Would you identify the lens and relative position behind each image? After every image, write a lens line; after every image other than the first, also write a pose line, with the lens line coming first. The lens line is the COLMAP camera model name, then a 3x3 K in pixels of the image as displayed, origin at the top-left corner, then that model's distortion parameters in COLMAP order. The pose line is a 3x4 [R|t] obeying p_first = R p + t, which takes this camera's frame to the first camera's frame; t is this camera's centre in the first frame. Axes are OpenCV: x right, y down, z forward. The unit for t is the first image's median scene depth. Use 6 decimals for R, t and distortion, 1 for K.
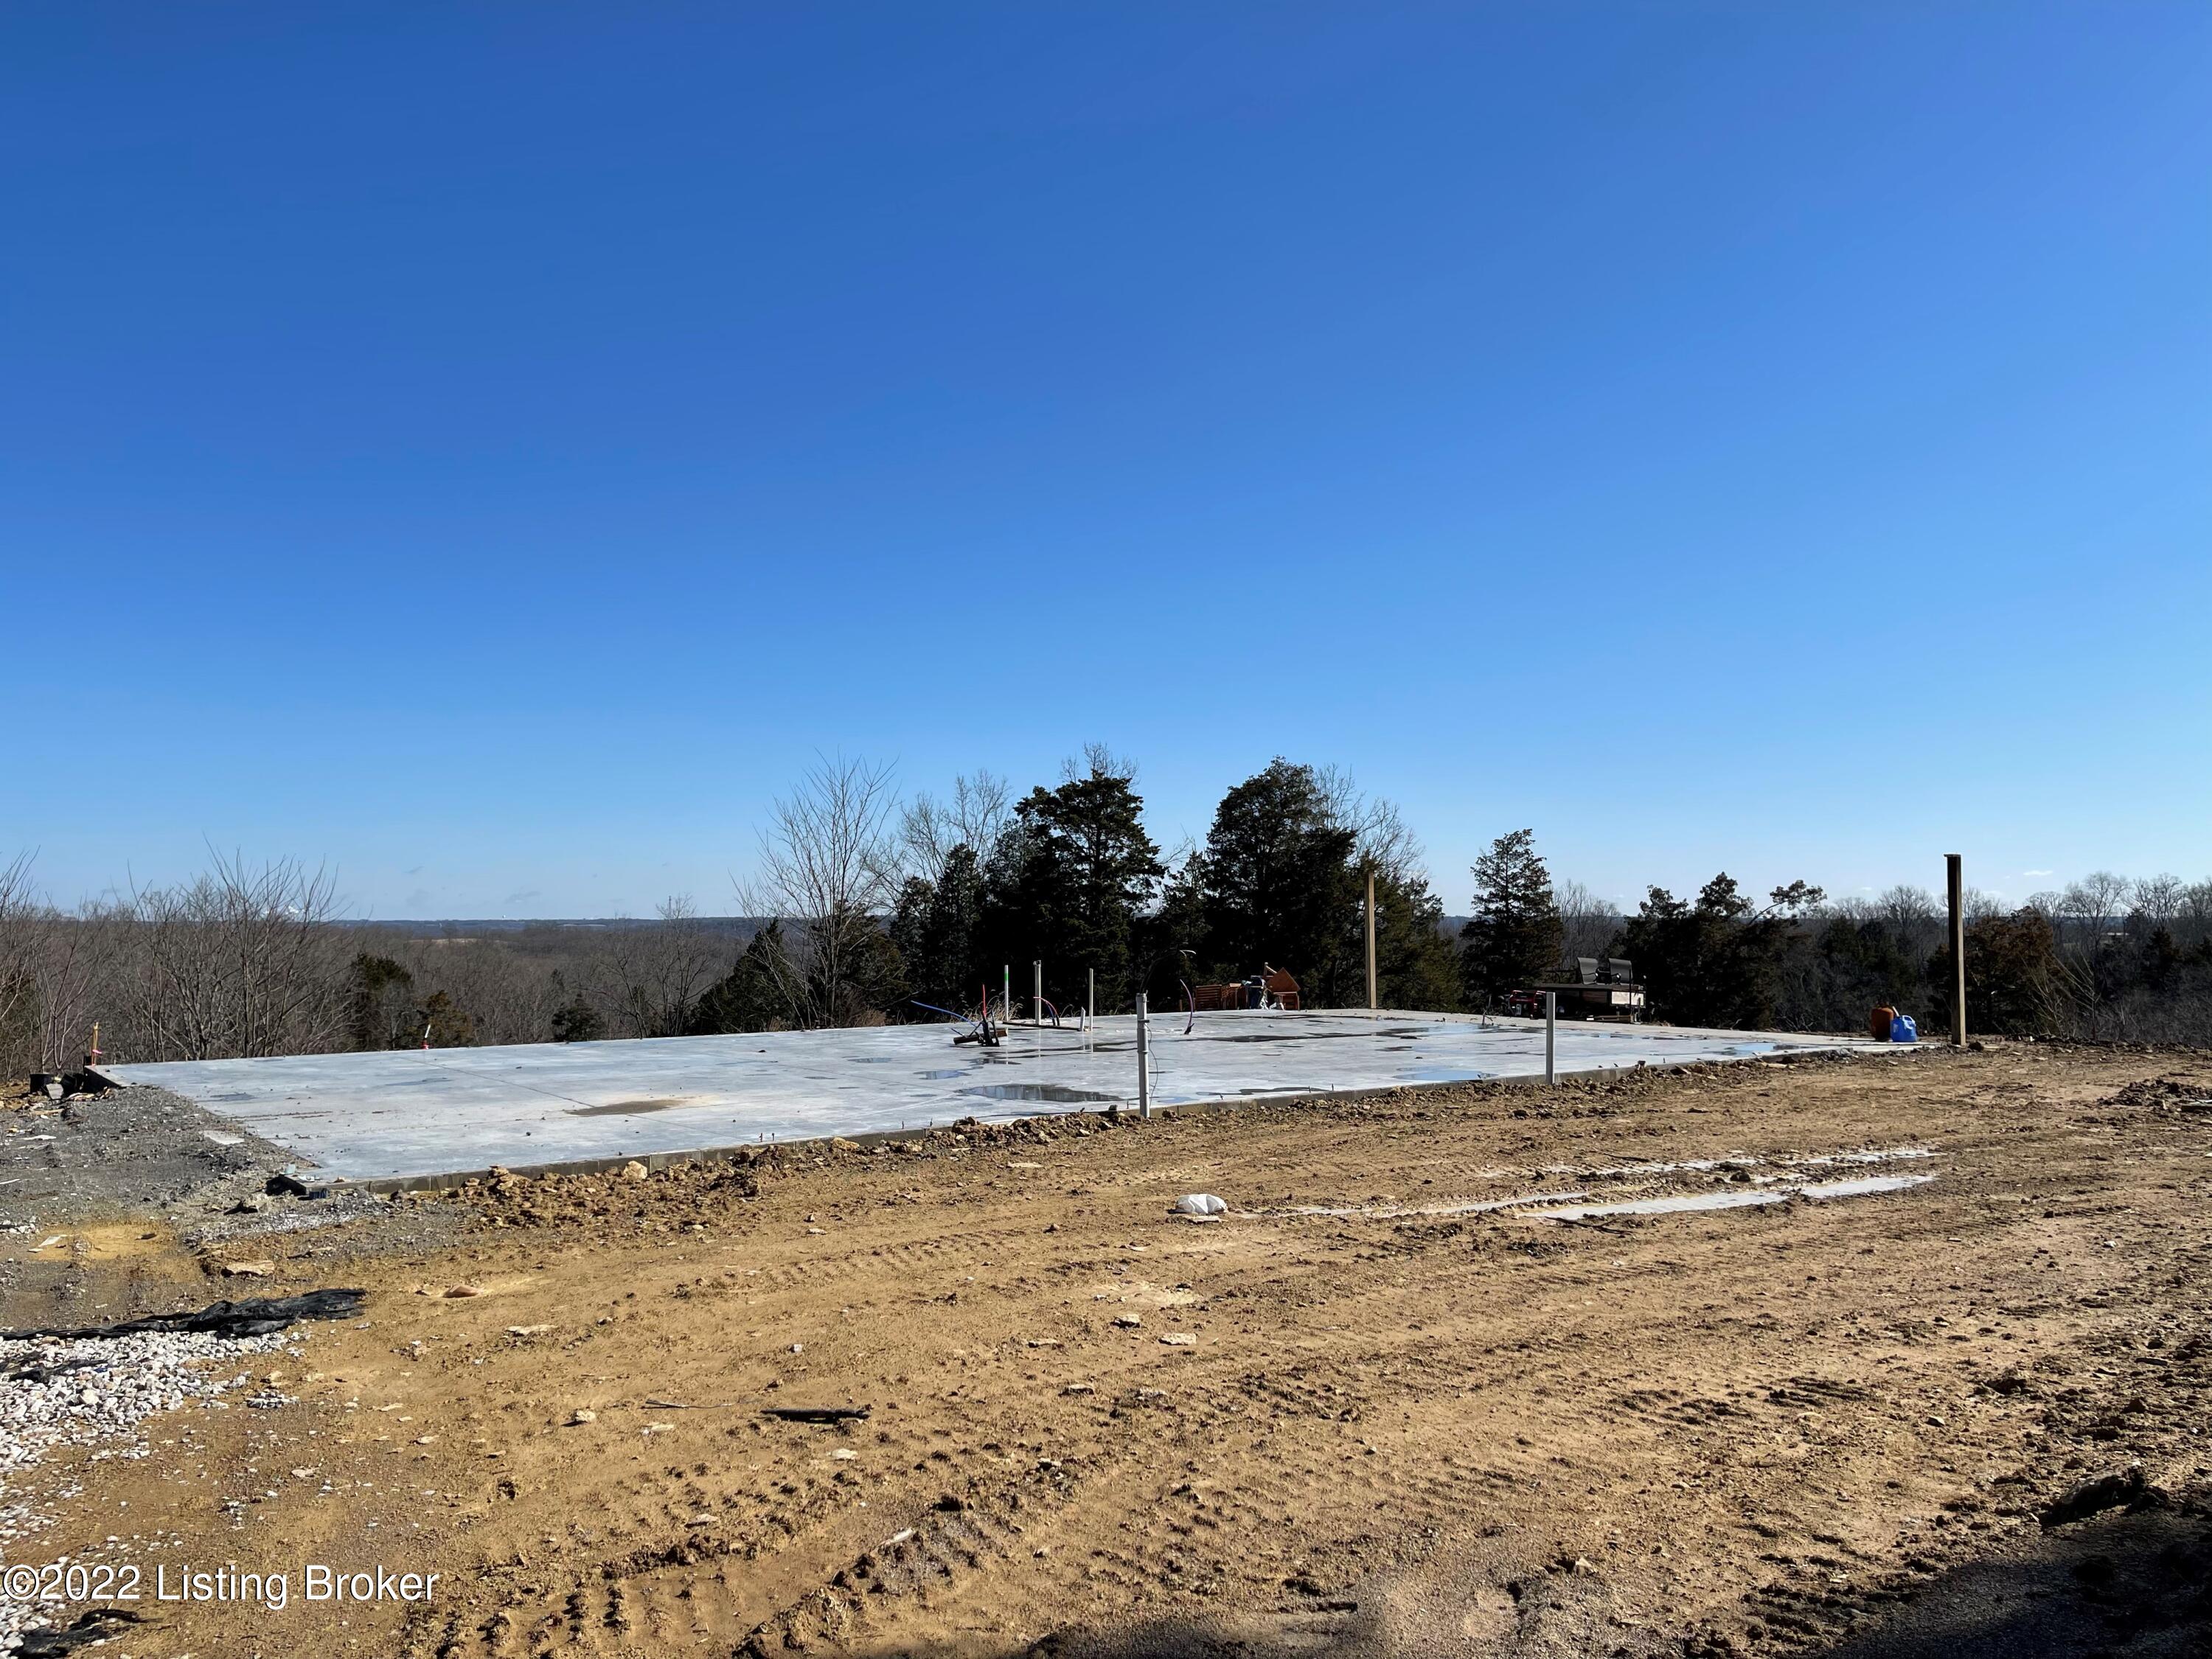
lens RADIAL K [[1671.0, 0, 1106.0], [0, 1671.0, 829.5], [0, 0, 1]] dist [0.001579, -0.000854]
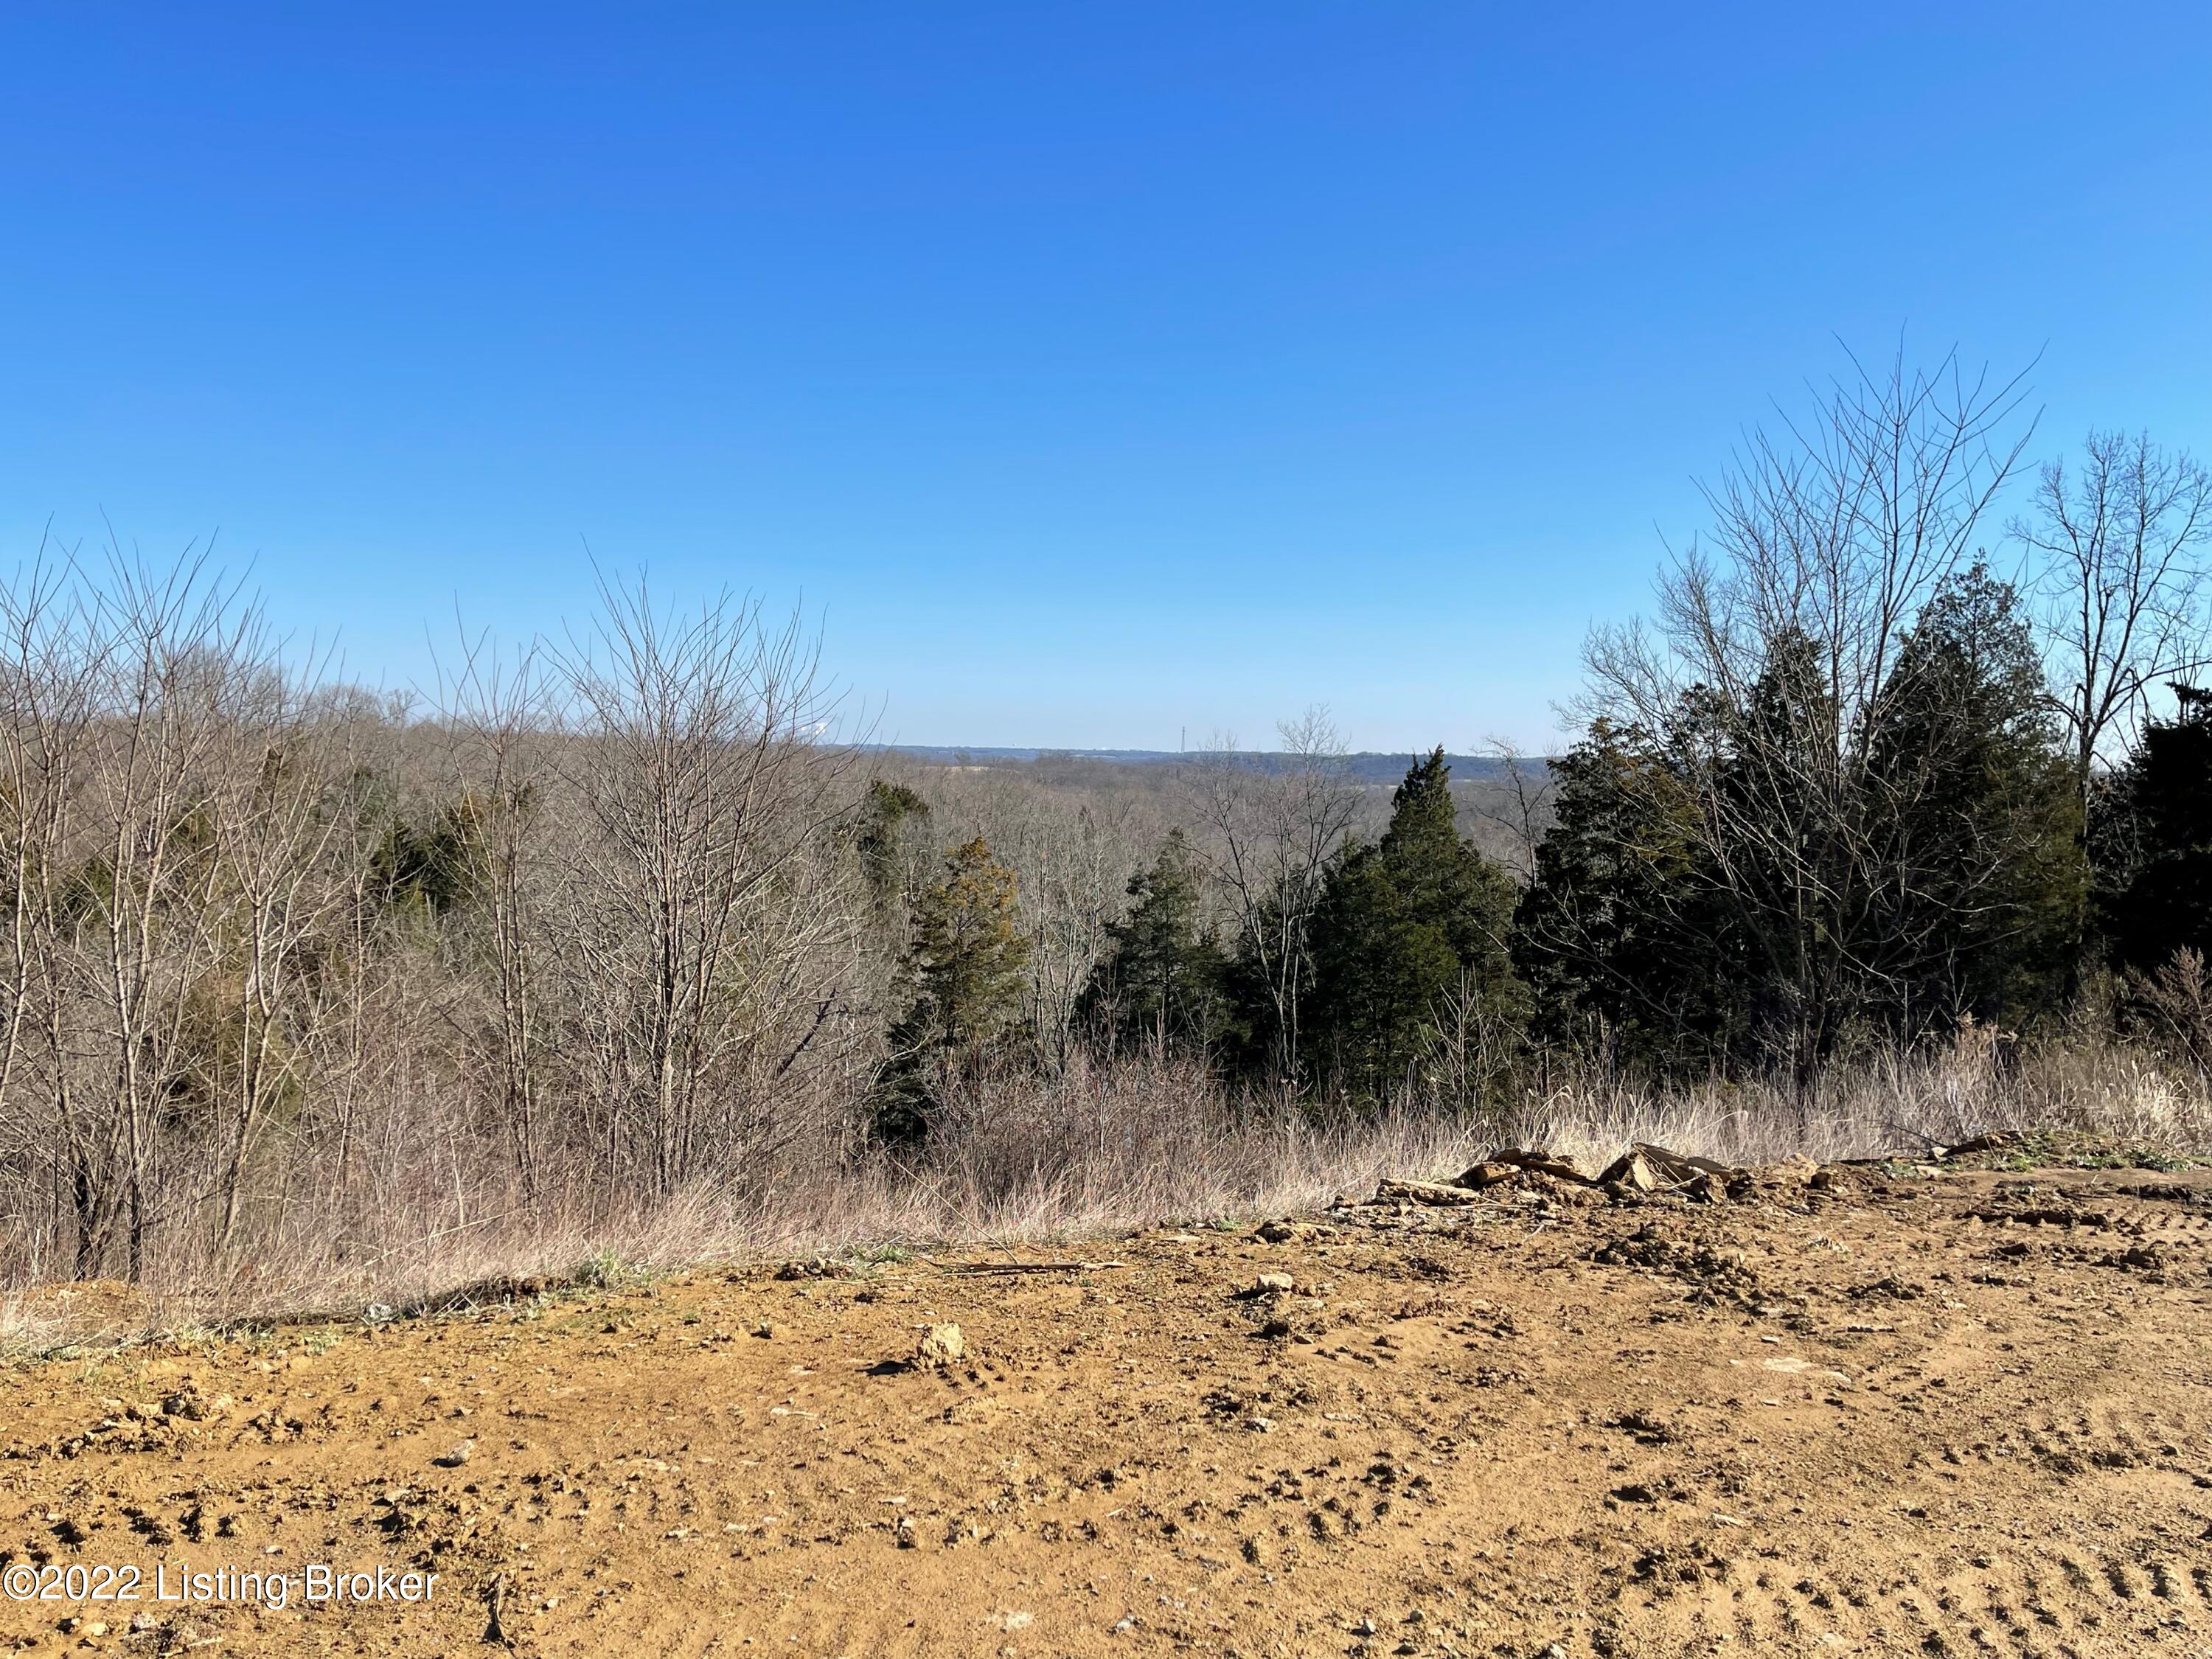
lens RADIAL K [[1832.1, 0, 1106.0], [0, 1832.1, 829.5], [0, 0, 1]] dist [0.000961, -0.000378]
pose [[0.956760, 0.033741, -0.288915, -0.140815], [-0.006446, 0.995465, 0.094909, 0.020948], [0.290808, -0.088942, 0.952639, 0.319851]]
